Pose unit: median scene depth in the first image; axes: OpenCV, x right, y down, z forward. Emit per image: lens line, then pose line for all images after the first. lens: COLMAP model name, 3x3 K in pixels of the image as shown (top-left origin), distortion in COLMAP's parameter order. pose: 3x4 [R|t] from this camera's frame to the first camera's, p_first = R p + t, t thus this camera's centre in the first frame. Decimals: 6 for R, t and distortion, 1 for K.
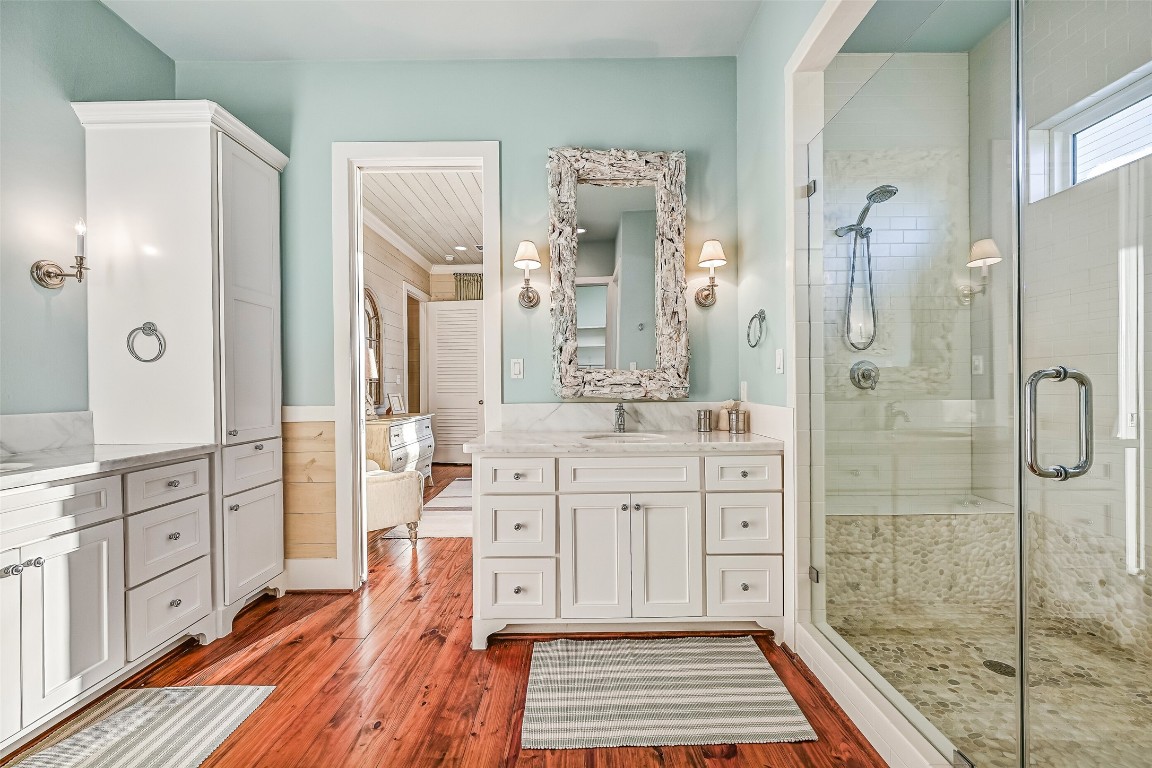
lens RADIAL K [[454.6, 0, 578.3], [0, 454.6, 388.8], [0, 0, 1]] dist [-0.000108, -0.000175]
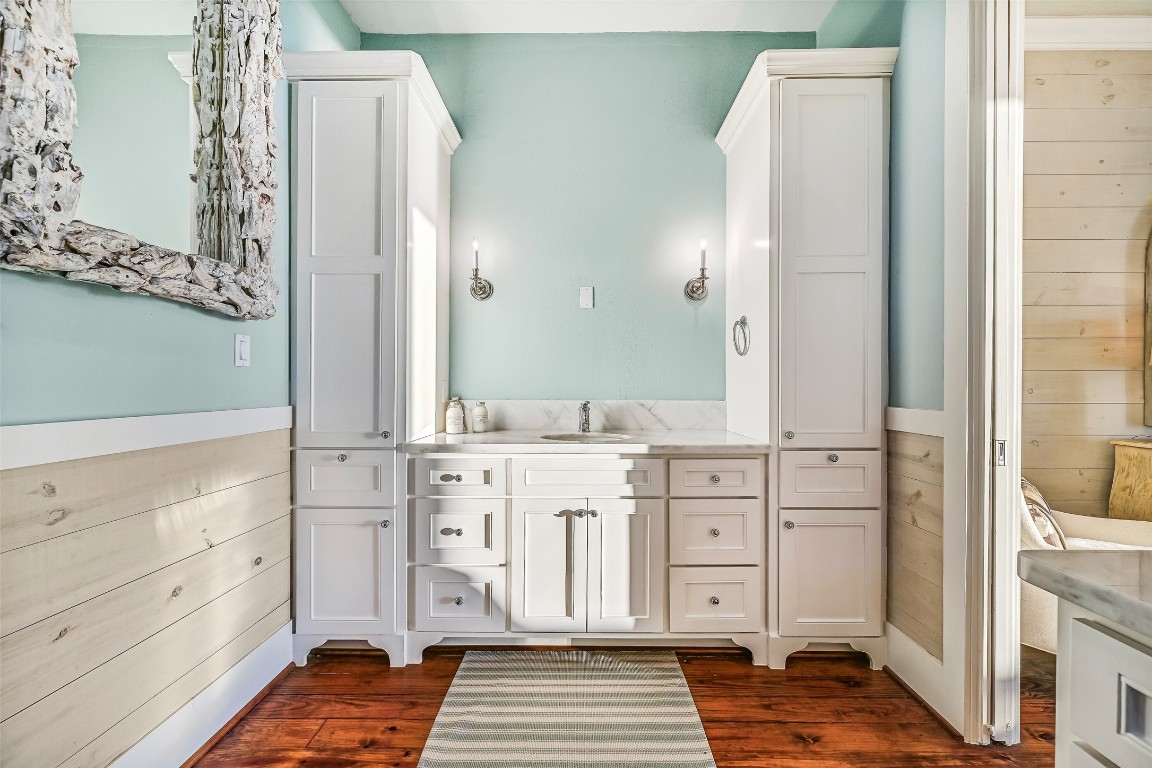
lens RADIAL K [[454.6, 0, 576.3], [0, 454.6, 388.0], [0, 0, 1]] dist [-0.000108, -0.000175]
pose [[-0.005530, 0.016156, -0.999854, 0.078494], [-0.004138, 0.999861, 0.016179, -0.000761], [0.999976, 0.004227, -0.005462, 0.637805]]
